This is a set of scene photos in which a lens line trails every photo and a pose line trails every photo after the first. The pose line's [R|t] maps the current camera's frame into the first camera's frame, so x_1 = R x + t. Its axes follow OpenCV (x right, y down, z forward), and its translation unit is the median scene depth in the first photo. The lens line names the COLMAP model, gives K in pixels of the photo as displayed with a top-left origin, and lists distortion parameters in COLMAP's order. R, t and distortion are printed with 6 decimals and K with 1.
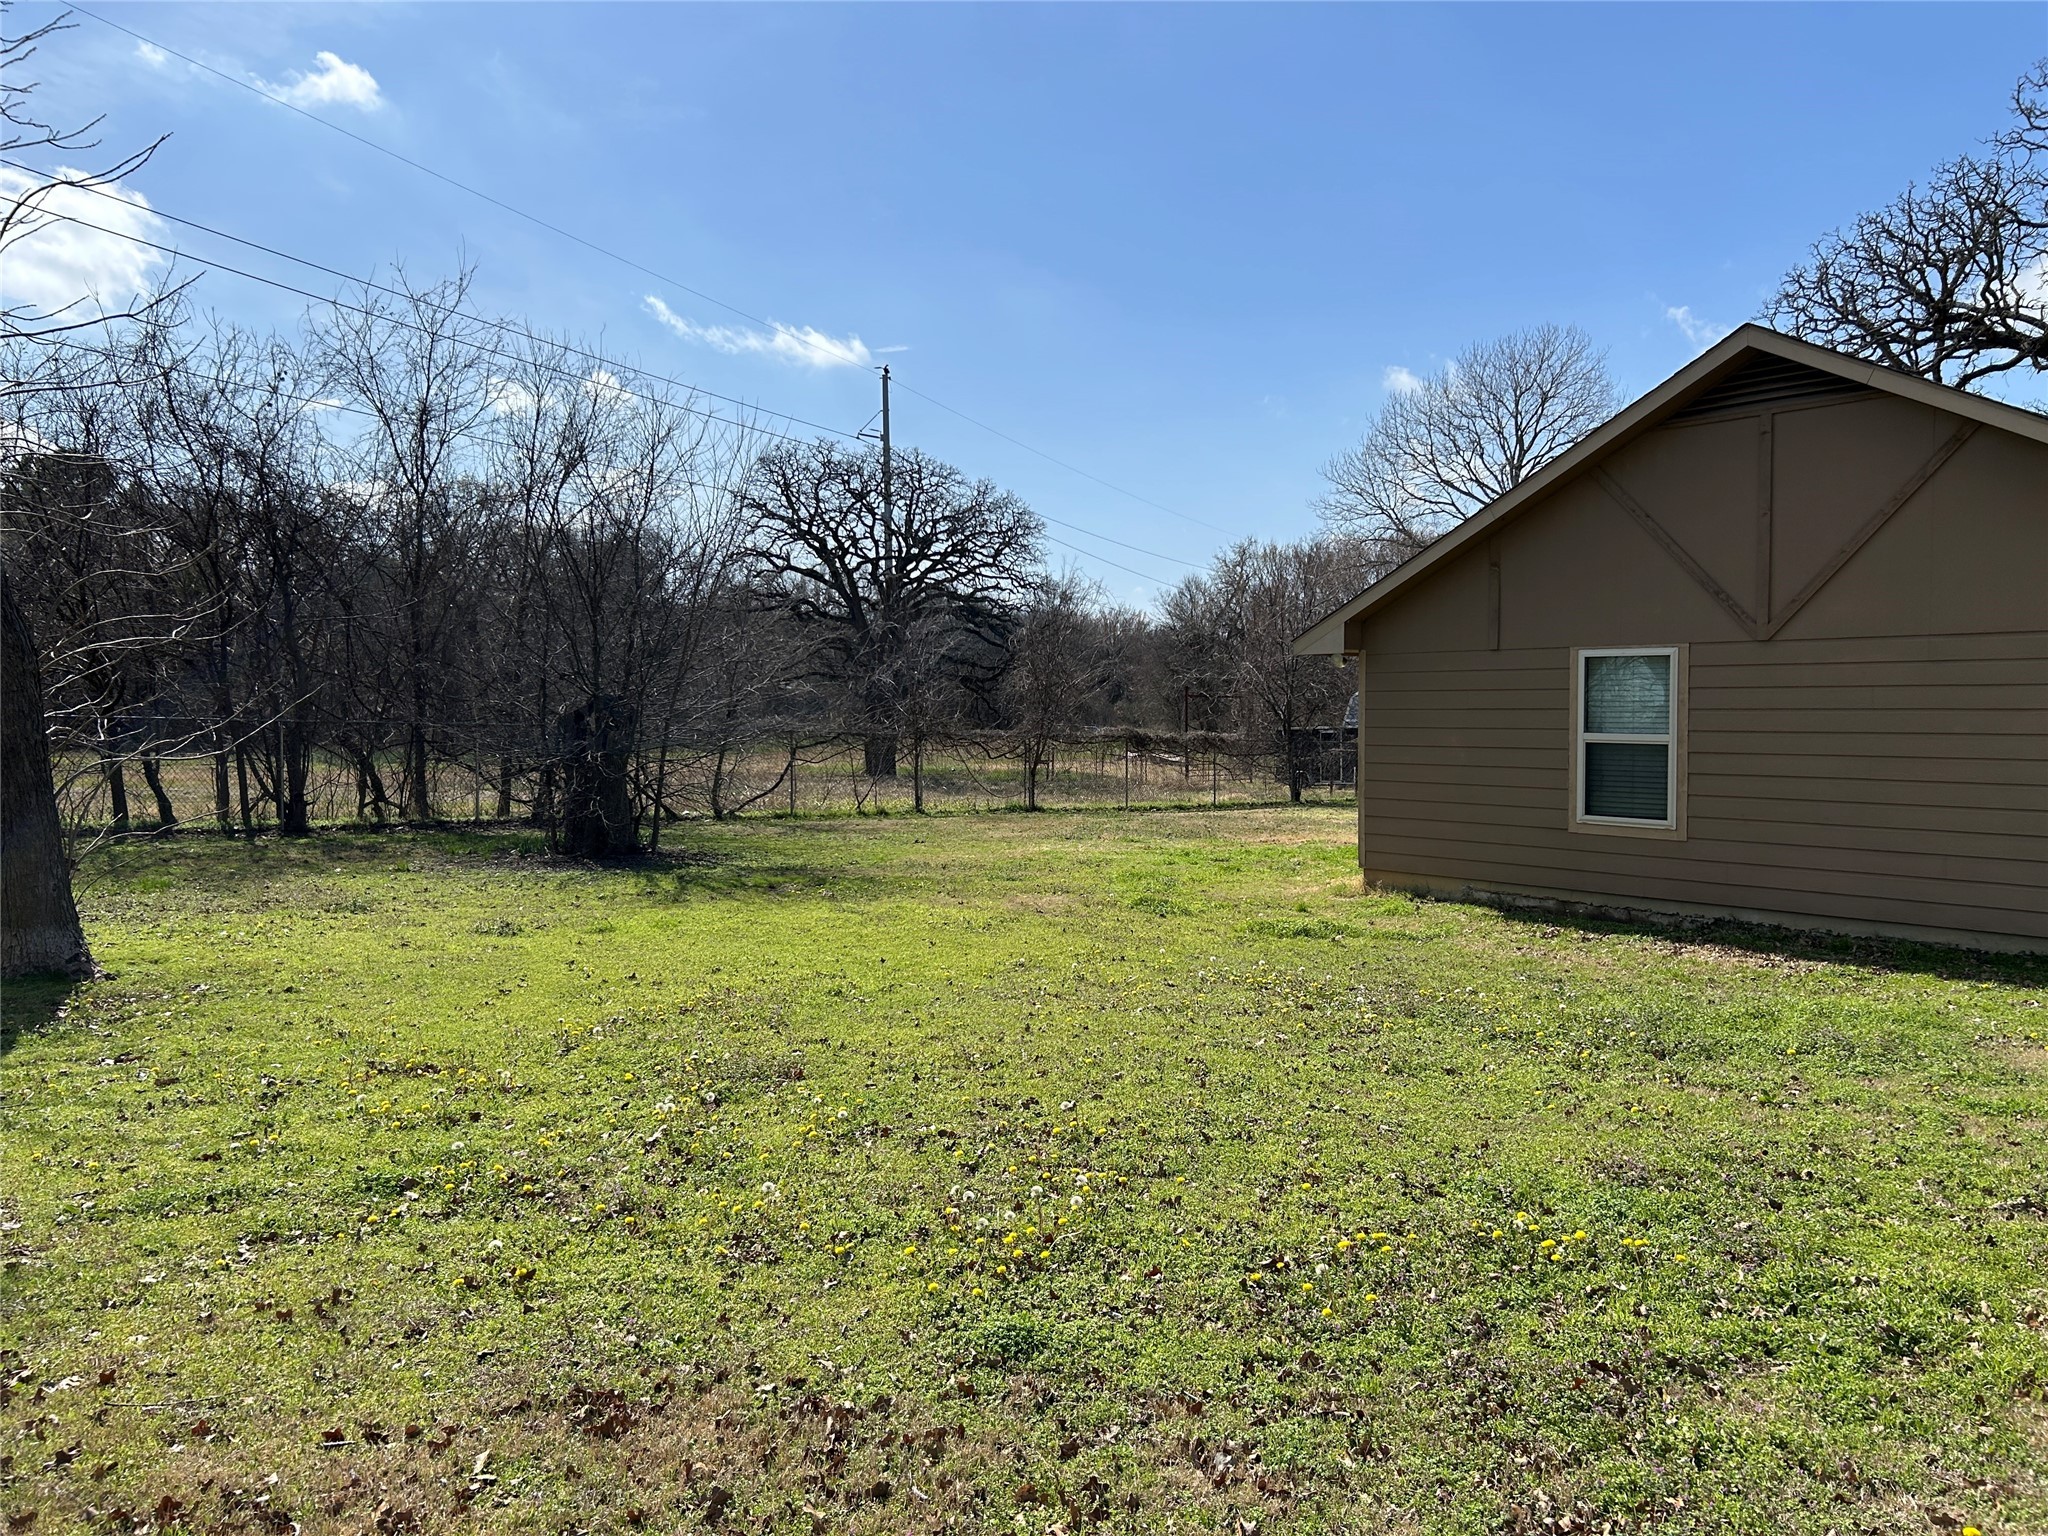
lens RADIAL K [[1541.9, 0, 1026.5], [0, 1541.9, 763.0], [0, 0, 1]] dist [0.053629, -0.059070]
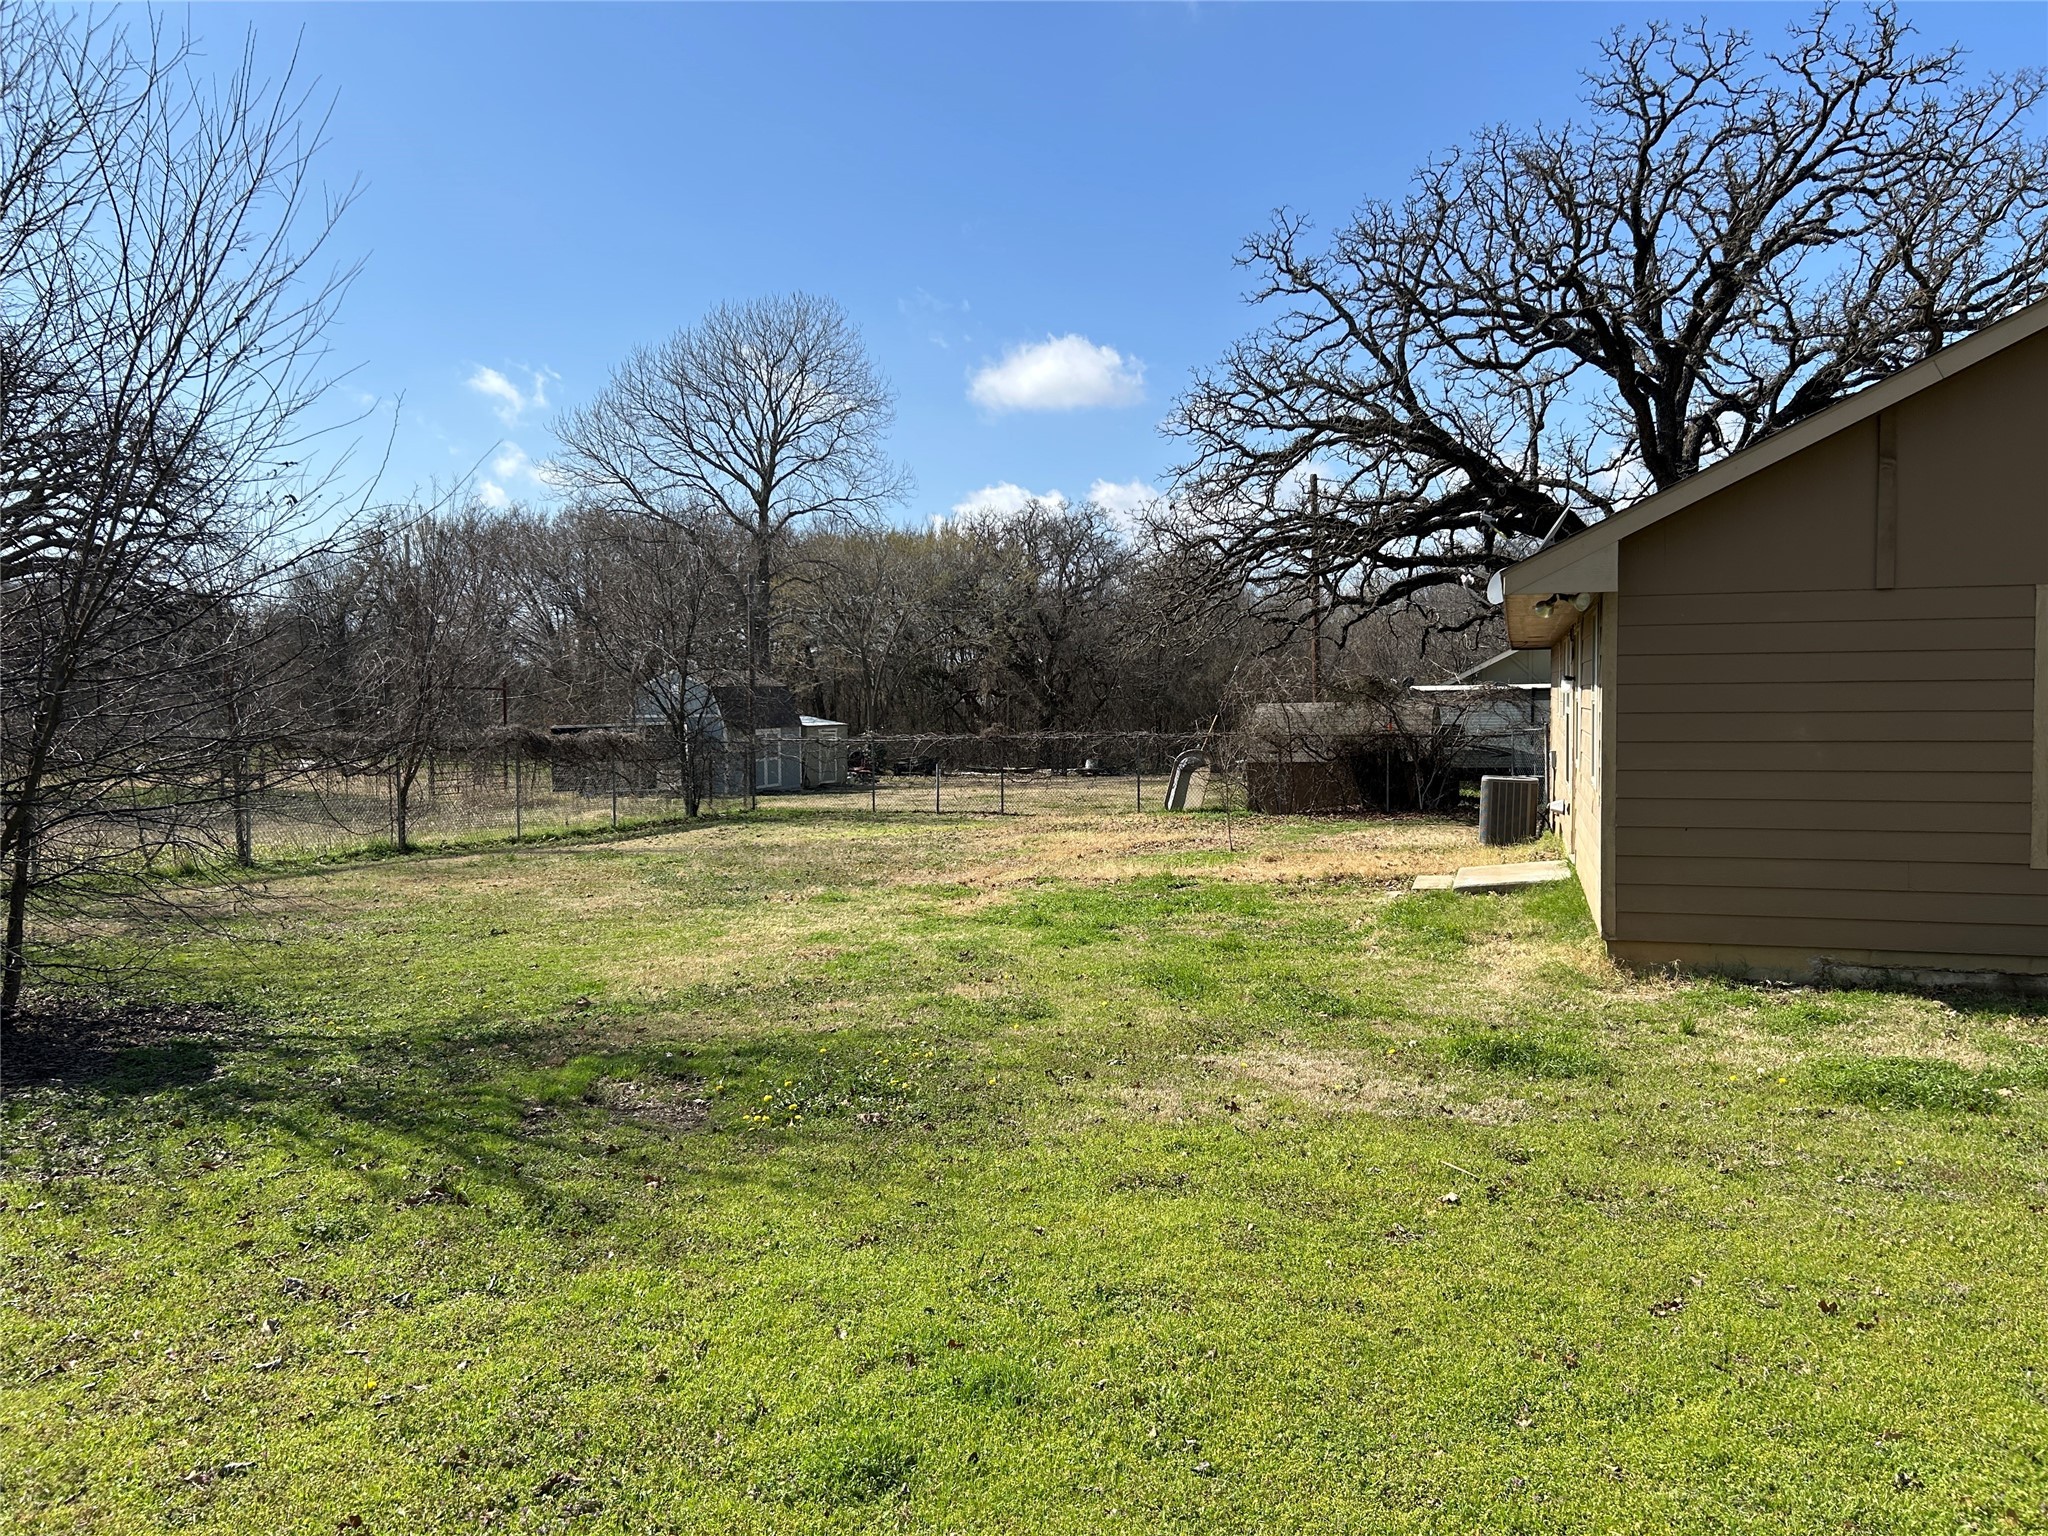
lens RADIAL K [[1541.9, 0, 1021.3], [0, 1541.9, 767.7], [0, 0, 1]] dist [0.053629, -0.059070]
pose [[0.831428, -0.028003, 0.554926, -0.157772], [0.025966, 0.999596, 0.011538, -0.007060], [-0.555025, 0.004816, 0.831819, 0.296839]]
